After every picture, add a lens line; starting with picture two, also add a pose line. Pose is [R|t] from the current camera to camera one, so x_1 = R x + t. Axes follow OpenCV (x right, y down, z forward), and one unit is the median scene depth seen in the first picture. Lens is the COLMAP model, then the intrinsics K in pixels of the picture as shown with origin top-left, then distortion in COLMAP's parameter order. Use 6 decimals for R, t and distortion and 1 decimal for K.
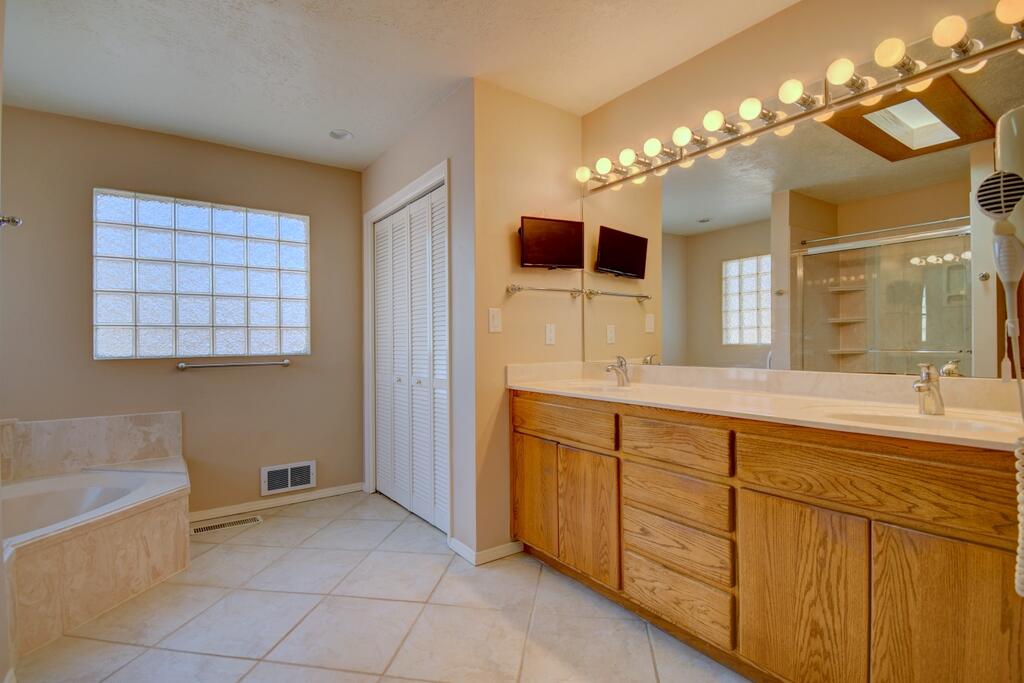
lens RADIAL K [[480.3, 0, 510.2], [0, 480.3, 340.9], [0, 0, 1]] dist [0.004183, 0.000842]
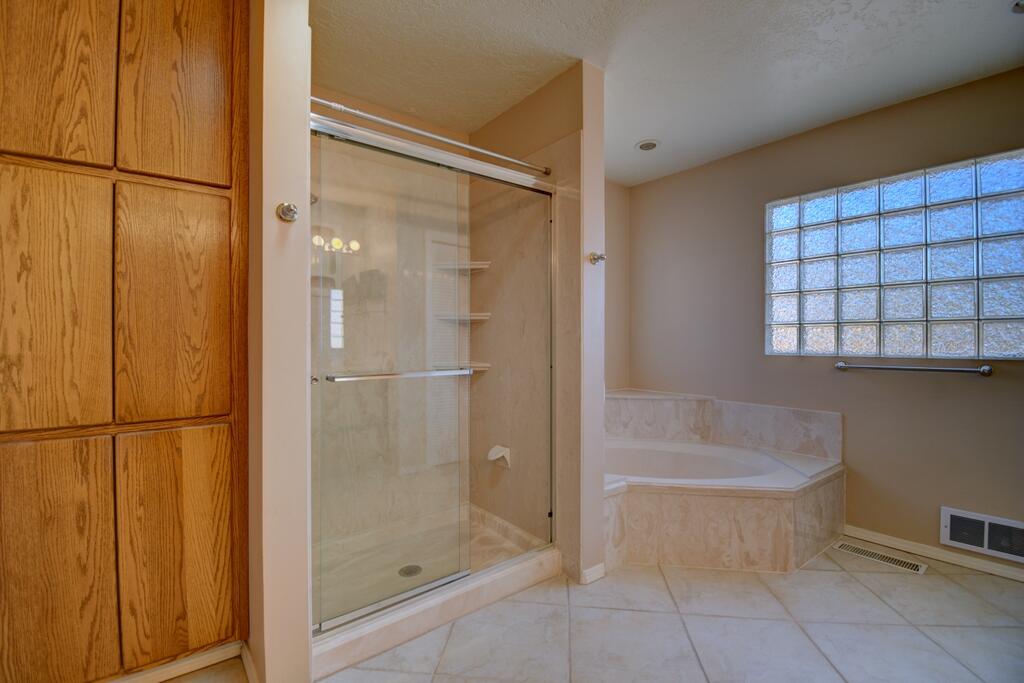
lens RADIAL K [[455.8, 0, 510.1], [0, 455.8, 340.6], [0, 0, 1]] dist [-0.018129, -0.001093]
pose [[0.075396, 0.005128, -0.997141, 0.149145], [-0.004341, 0.999979, 0.004814, 0.002745], [0.997144, 0.003965, 0.075416, 0.306445]]
